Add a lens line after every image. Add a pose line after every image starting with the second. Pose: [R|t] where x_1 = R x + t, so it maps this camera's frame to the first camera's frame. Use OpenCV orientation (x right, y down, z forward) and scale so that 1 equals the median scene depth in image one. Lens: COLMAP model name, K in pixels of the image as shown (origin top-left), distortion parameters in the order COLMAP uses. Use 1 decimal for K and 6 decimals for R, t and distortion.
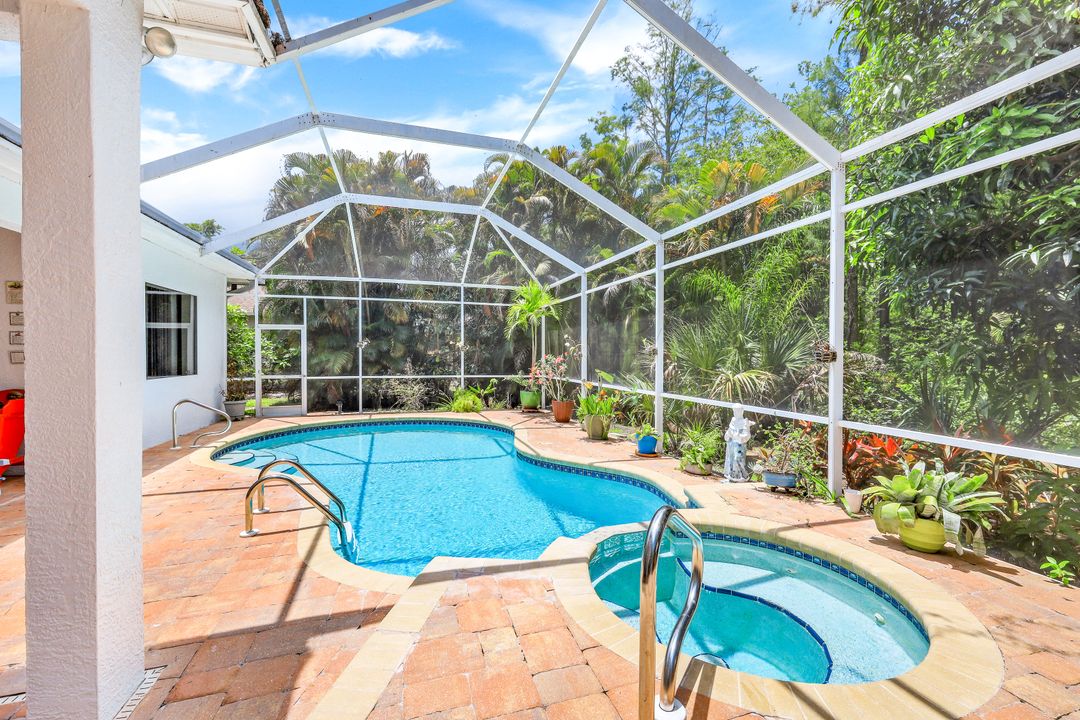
lens RADIAL K [[444.0, 0, 545.0], [0, 444.0, 362.8], [0, 0, 1]] dist [0.004902, 0.000171]
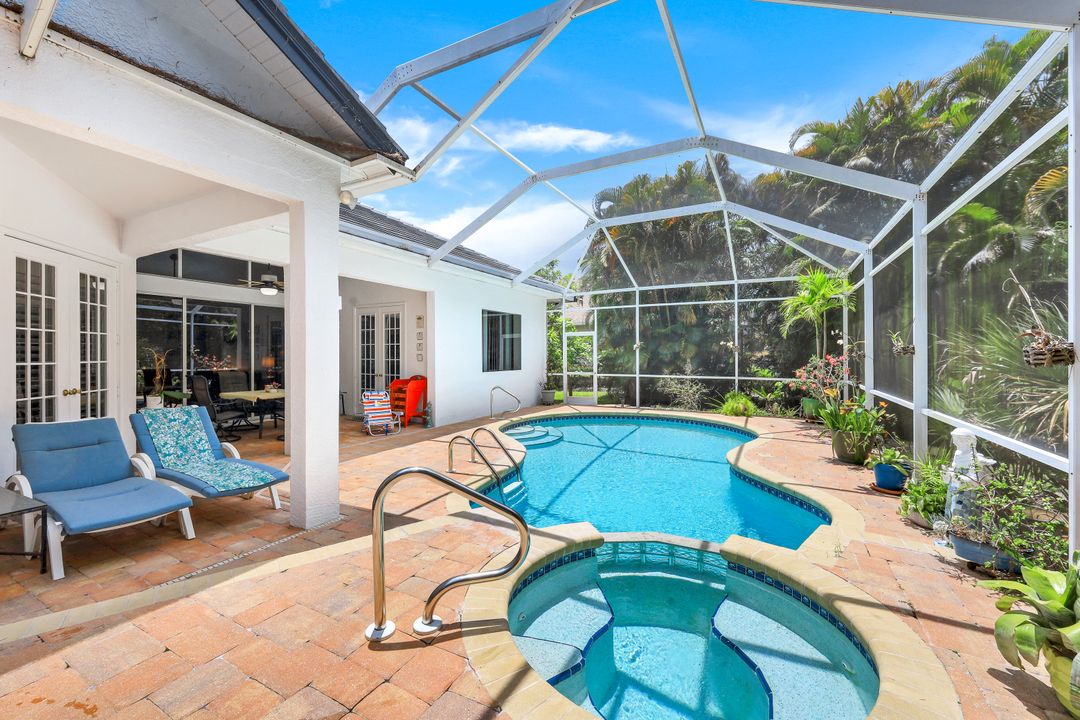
lens RADIAL K [[444.0, 0, 546.0], [0, 444.0, 354.2], [0, 0, 1]] dist [0.004902, 0.000171]
pose [[0.699944, -0.005428, -0.714177, 0.272291], [-0.011021, 0.999770, -0.018400, 0.001764], [0.714112, 0.020750, 0.699723, 0.060877]]
